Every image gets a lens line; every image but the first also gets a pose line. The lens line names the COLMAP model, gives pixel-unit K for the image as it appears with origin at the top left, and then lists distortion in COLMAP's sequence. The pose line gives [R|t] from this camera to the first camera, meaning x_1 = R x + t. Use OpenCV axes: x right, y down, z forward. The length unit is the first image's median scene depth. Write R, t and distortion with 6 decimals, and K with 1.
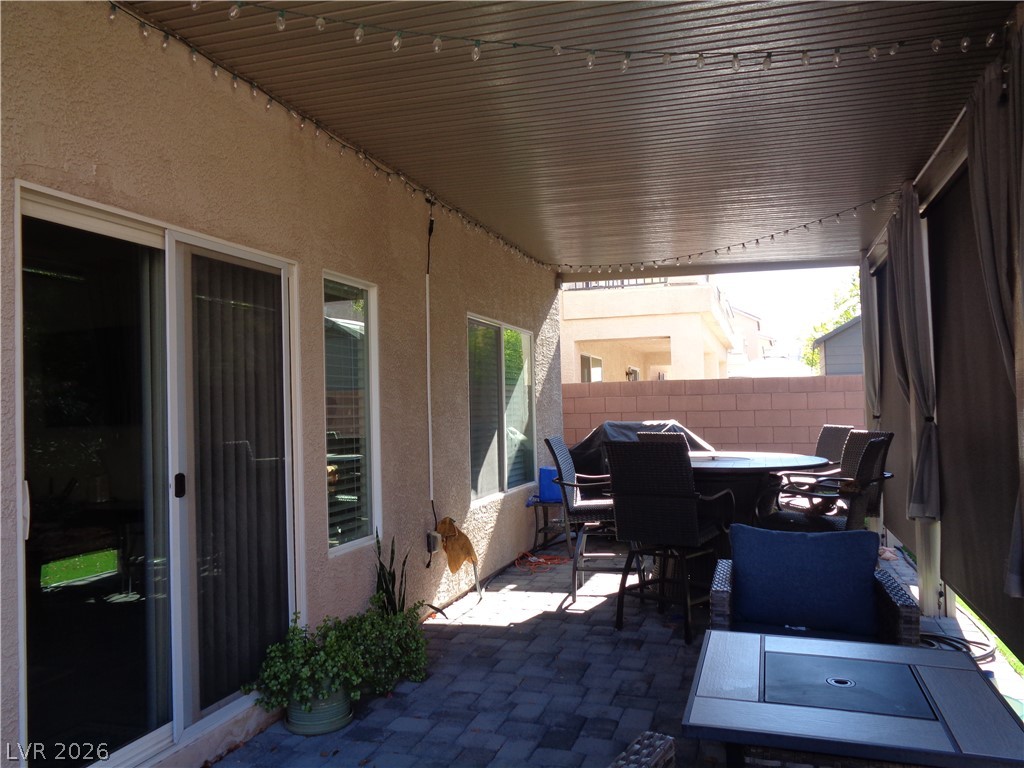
lens RADIAL K [[774.9, 0, 514.6], [0, 774.9, 384.2], [0, 0, 1]] dist [0.006394, 0.012086]
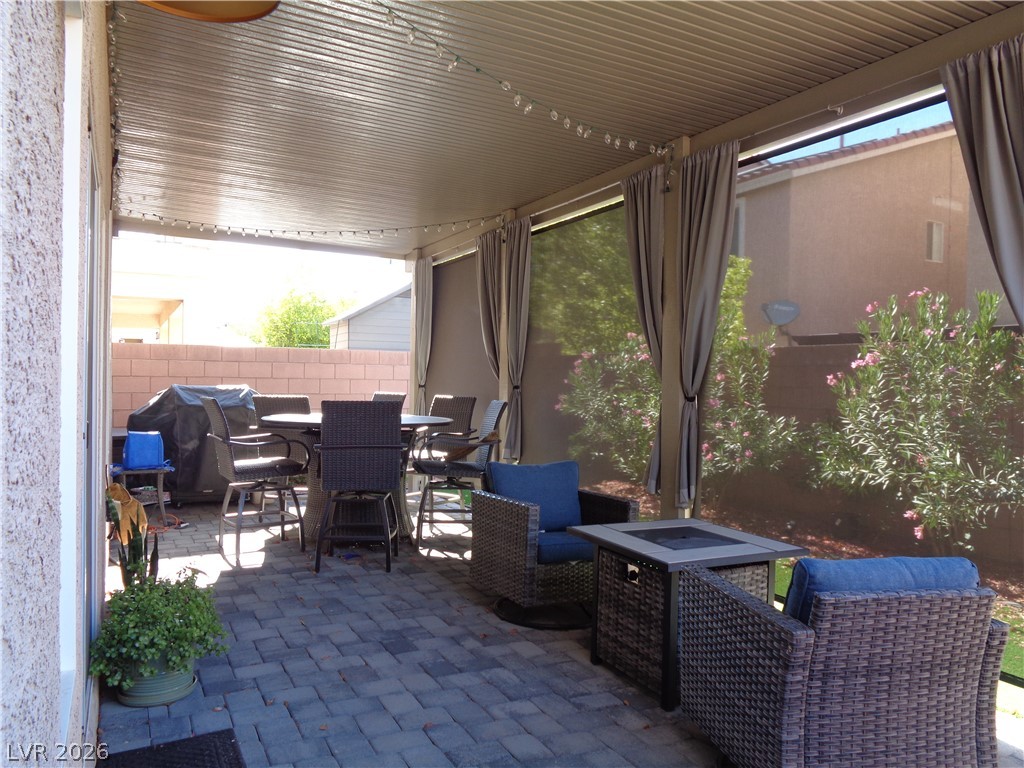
lens RADIAL K [[774.9, 0, 516.2], [0, 774.9, 385.7], [0, 0, 1]] dist [0.006394, 0.012086]
pose [[0.708227, 0.023613, 0.705590, -0.468795], [-0.051180, 0.998528, 0.017956, 0.017899], [-0.704127, -0.048829, 0.708393, 0.033007]]
